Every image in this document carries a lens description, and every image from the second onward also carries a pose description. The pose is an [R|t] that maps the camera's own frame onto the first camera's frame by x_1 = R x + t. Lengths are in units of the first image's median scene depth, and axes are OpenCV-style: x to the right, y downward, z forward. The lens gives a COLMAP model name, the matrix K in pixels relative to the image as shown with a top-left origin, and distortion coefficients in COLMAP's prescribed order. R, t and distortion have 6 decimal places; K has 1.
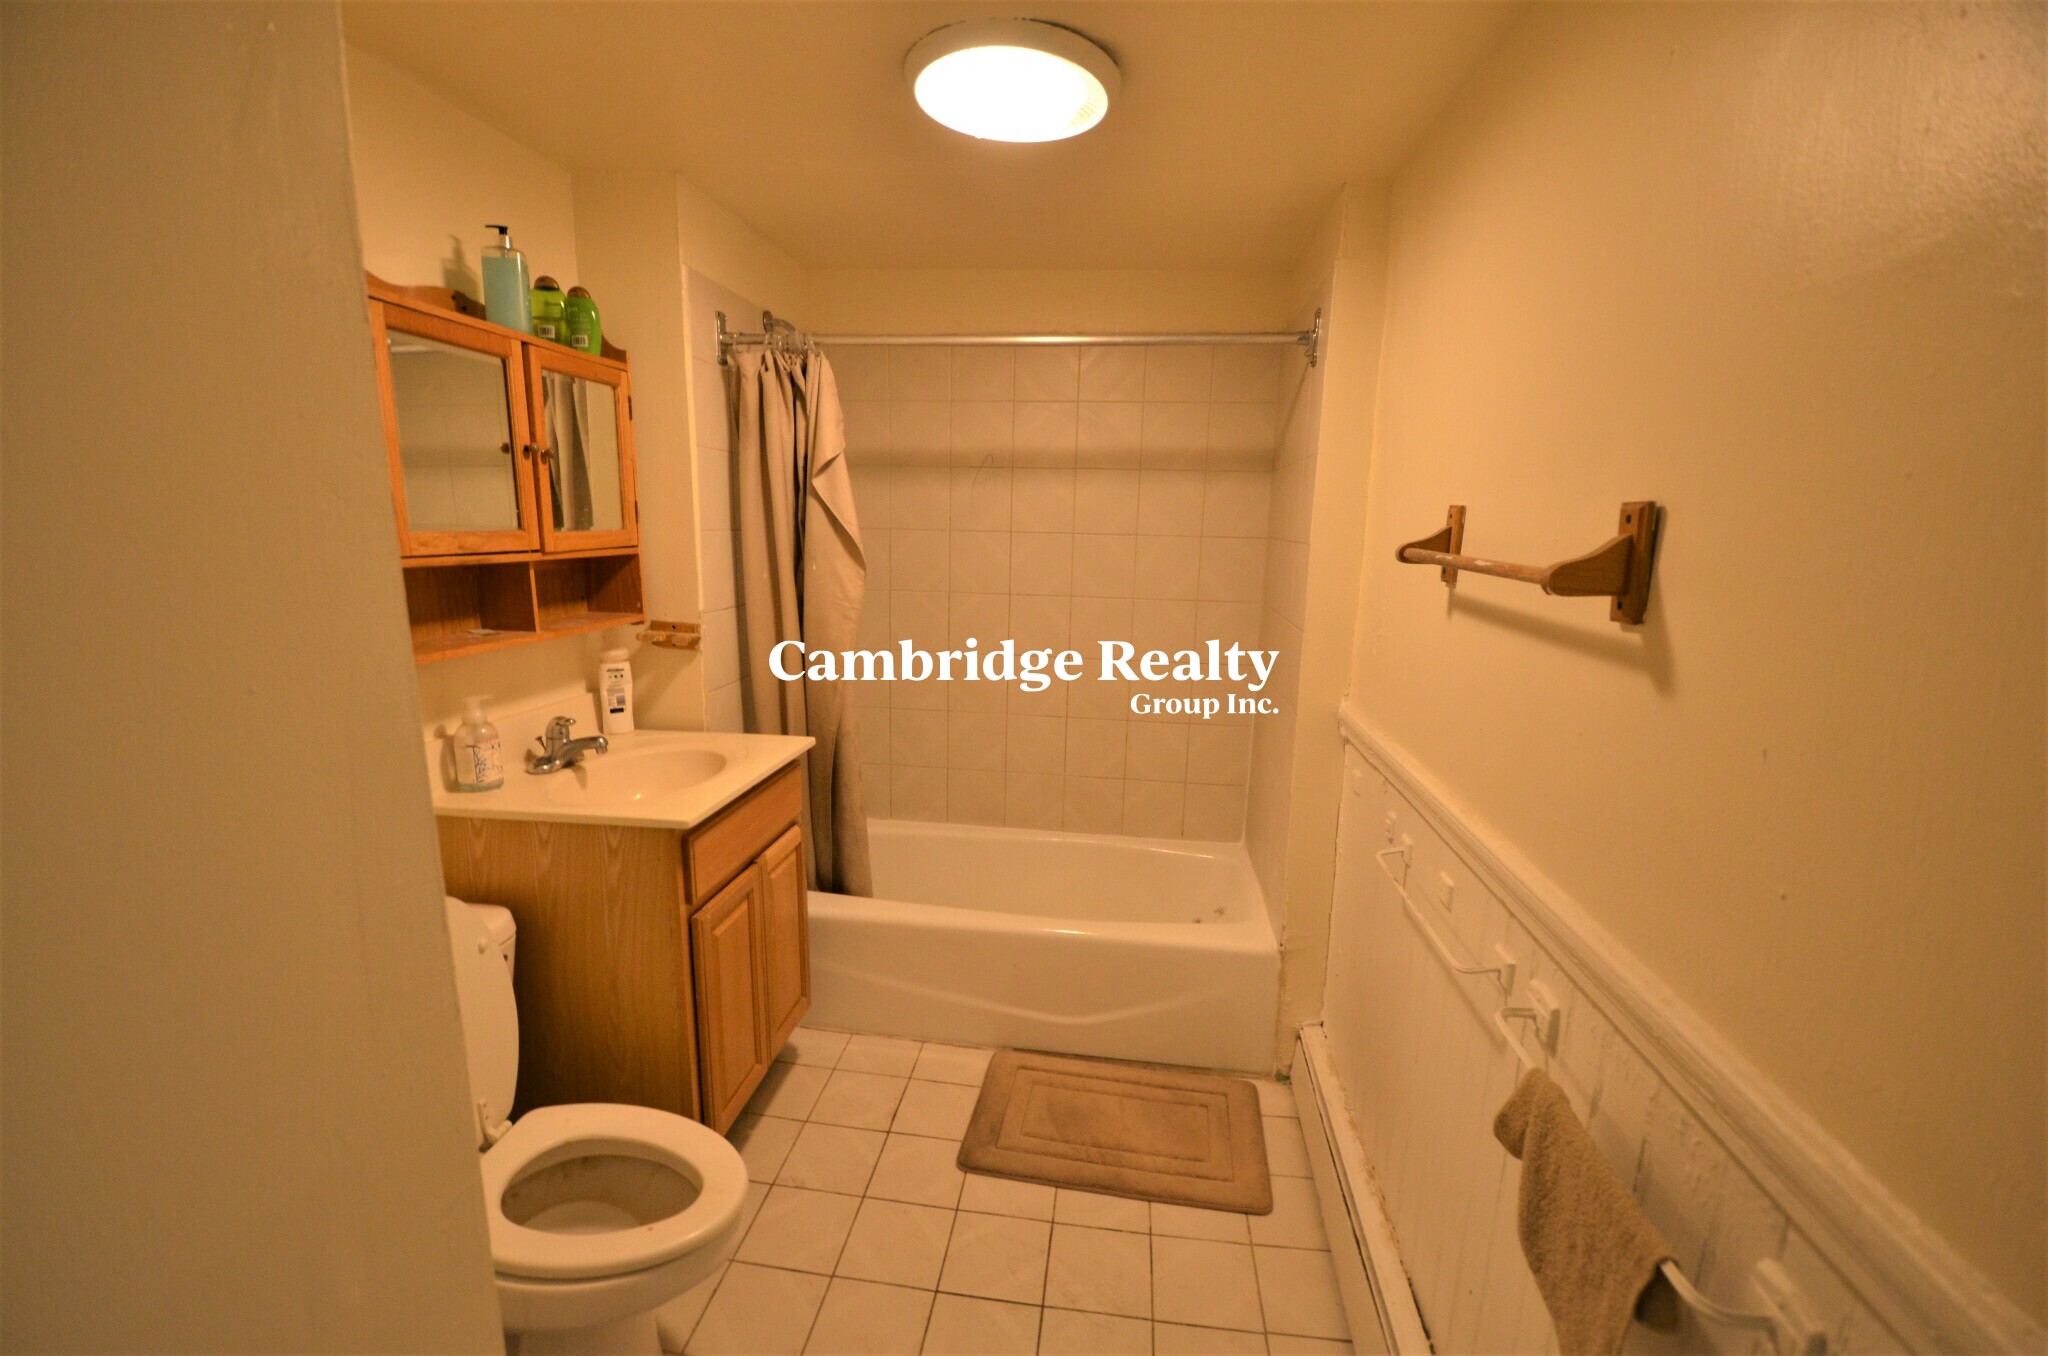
lens RADIAL K [[886.9, 0, 1017.0], [0, 886.9, 700.0], [0, 0, 1]] dist [0.010674, -0.020122]
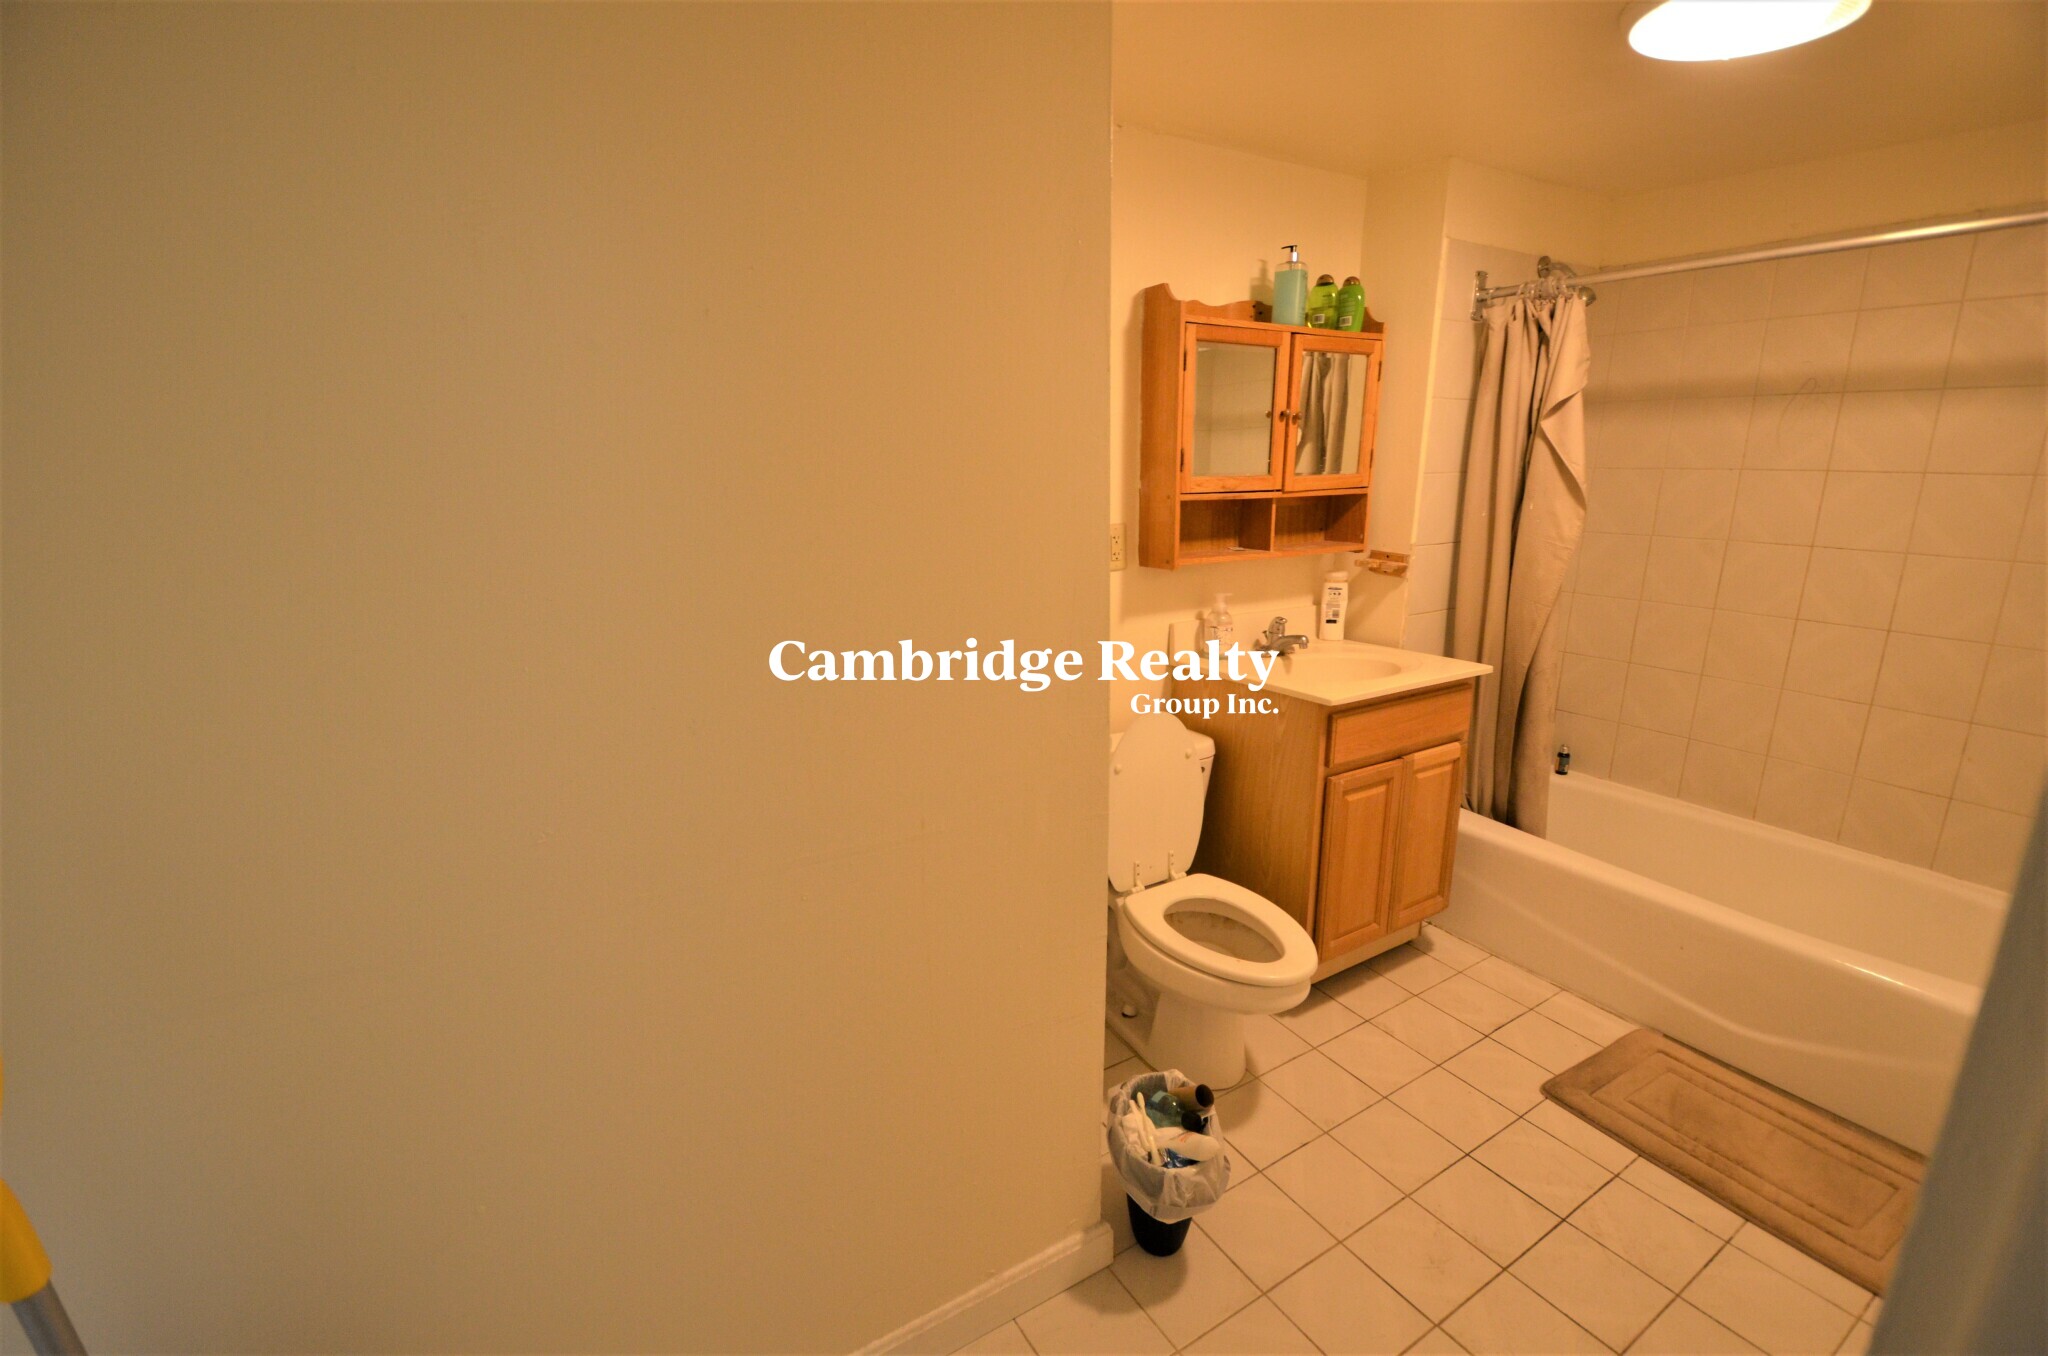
lens RADIAL K [[886.9, 0, 1017.0], [0, 886.9, 700.0], [0, 0, 1]] dist [0.010674, -0.020122]
pose [[0.633697, 0.174303, -0.753689, 0.229569], [-0.131239, 0.984385, 0.117311, 0.032504], [0.762368, 0.024574, 0.646677, -0.137913]]
